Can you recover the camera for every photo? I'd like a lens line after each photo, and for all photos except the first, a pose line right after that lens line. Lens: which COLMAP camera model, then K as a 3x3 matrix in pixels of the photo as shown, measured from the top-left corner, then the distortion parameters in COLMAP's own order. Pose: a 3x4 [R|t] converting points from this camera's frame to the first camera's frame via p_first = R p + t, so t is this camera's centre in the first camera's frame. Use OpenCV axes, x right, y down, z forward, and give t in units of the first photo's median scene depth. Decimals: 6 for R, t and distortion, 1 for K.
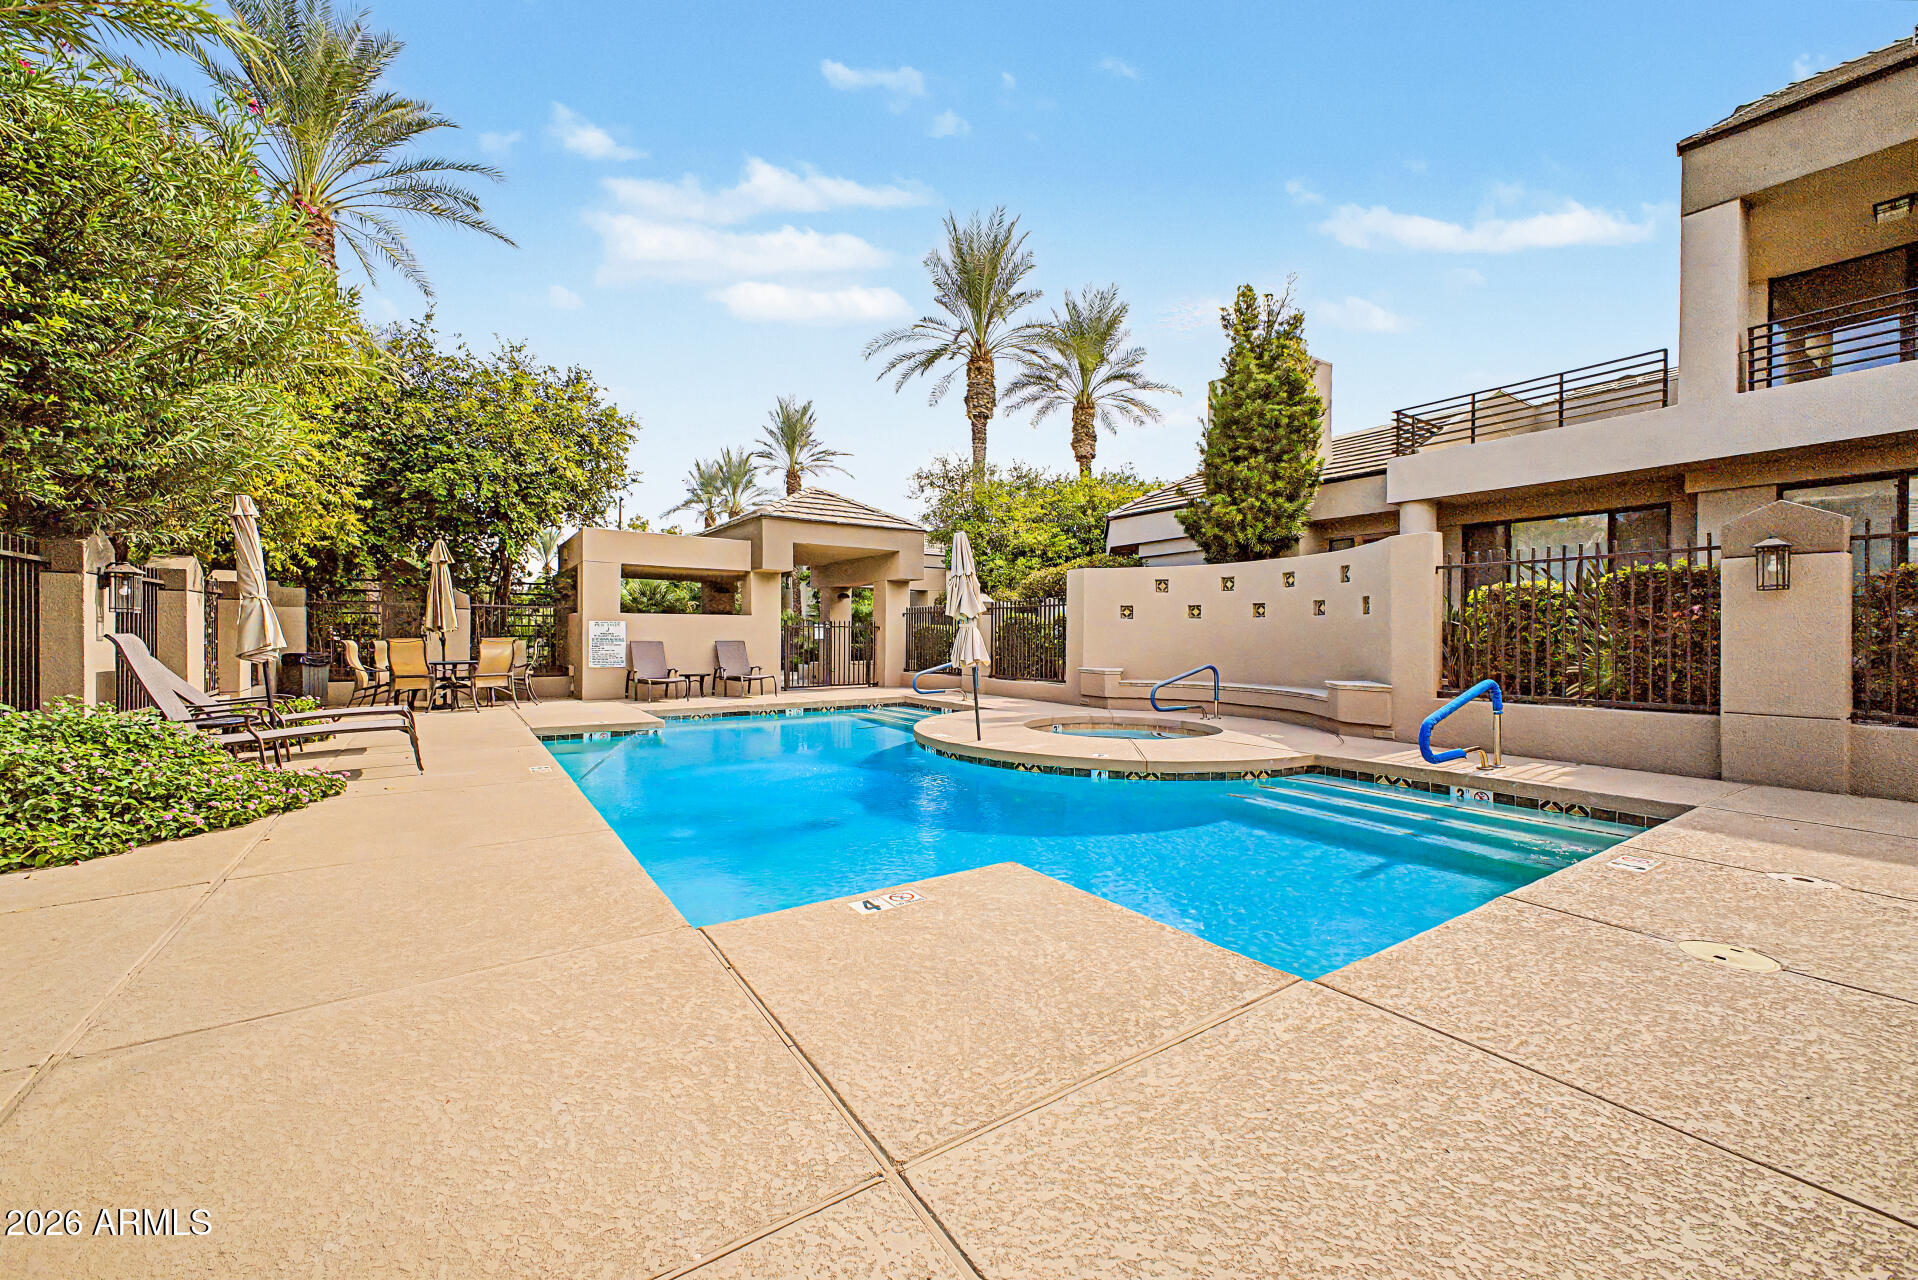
lens RADIAL K [[763.6, 0, 967.5], [0, 763.6, 636.6], [0, 0, 1]] dist [0.017142, -0.005457]
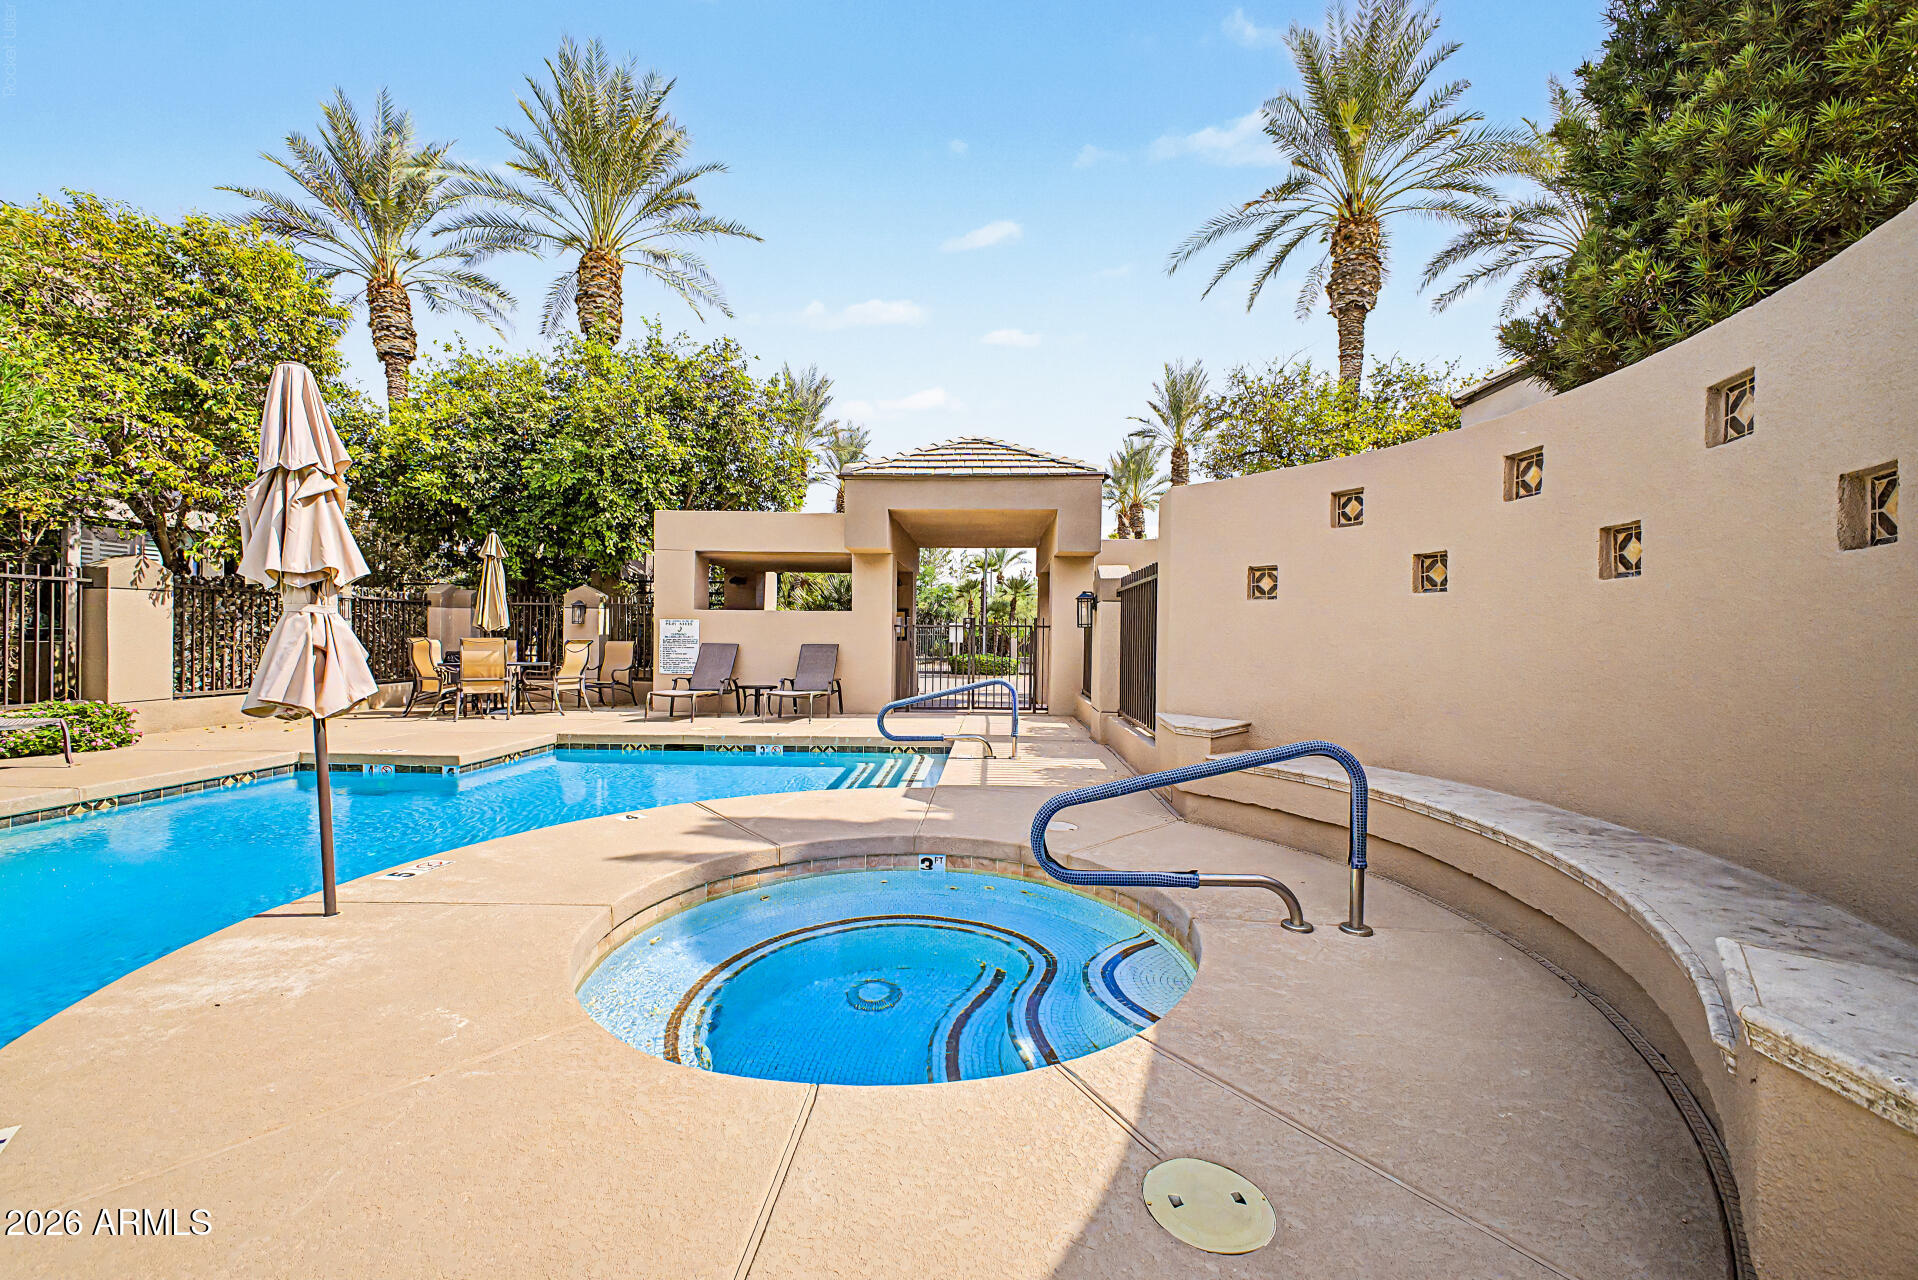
lens RADIAL K [[763.6, 0, 951.4], [0, 763.6, 634.8], [0, 0, 1]] dist [0.017142, -0.005457]
pose [[0.792593, 0.003185, -0.609742, 0.265761], [-0.007732, 0.999958, -0.004826, -0.001262], [0.609702, 0.008540, 0.792585, 0.471954]]
